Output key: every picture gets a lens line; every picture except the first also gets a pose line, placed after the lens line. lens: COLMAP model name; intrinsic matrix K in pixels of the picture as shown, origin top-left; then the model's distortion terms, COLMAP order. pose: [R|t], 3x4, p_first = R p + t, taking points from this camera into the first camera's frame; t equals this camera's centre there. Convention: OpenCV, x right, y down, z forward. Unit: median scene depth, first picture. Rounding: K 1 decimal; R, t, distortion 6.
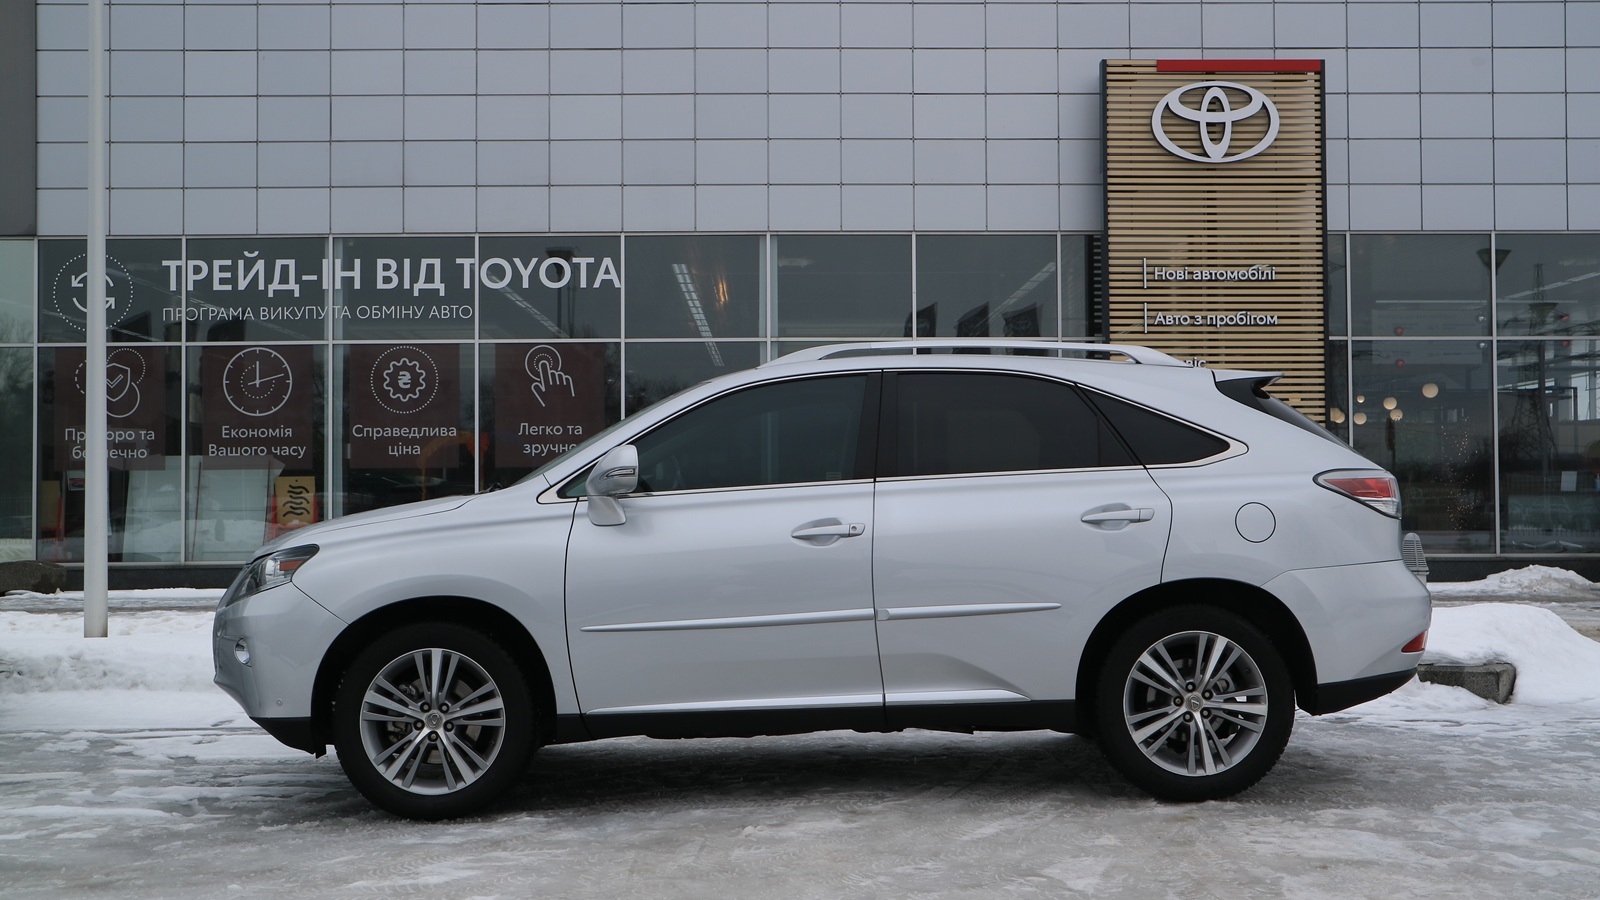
lens RADIAL K [[1979.7, 0, 800.0], [0, 1979.7, 450.0], [0, 0, 1]] dist [0.056874, 0.000014]
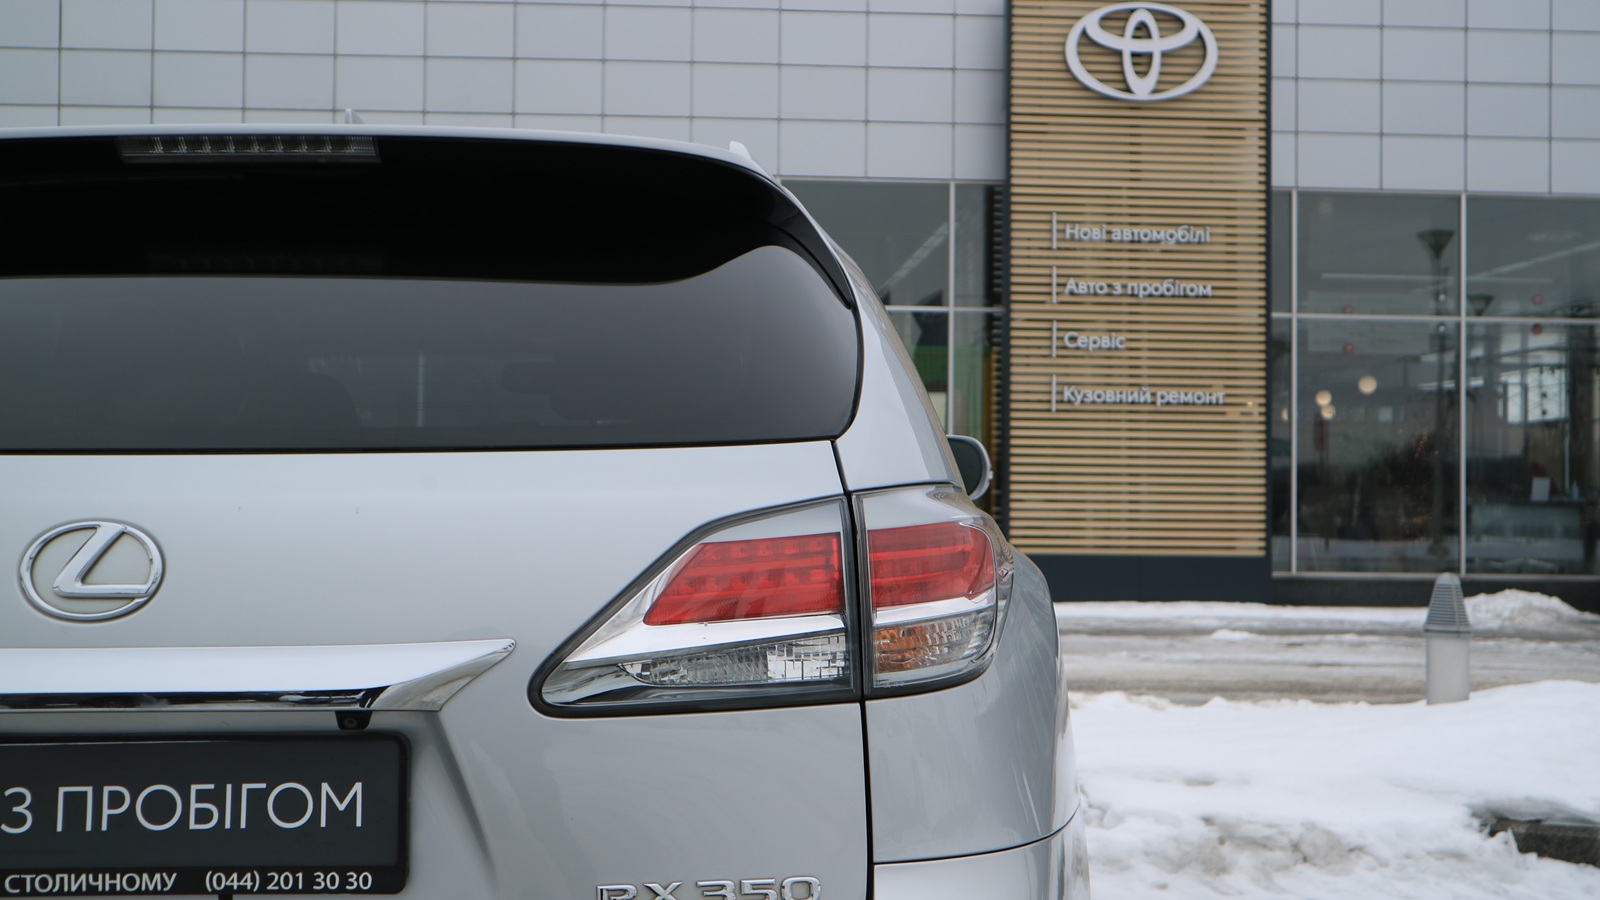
lens RADIAL K [[1598.2, 0, 800.0], [0, 1598.2, 450.0], [0, 0, 1]] dist [-0.002130, 0.003744]
pose [[0.999705, 0.018184, 0.016114, 0.058116], [-0.018259, 0.999823, 0.004517, 0.001400], [-0.016029, -0.004809, 0.999860, 0.331318]]
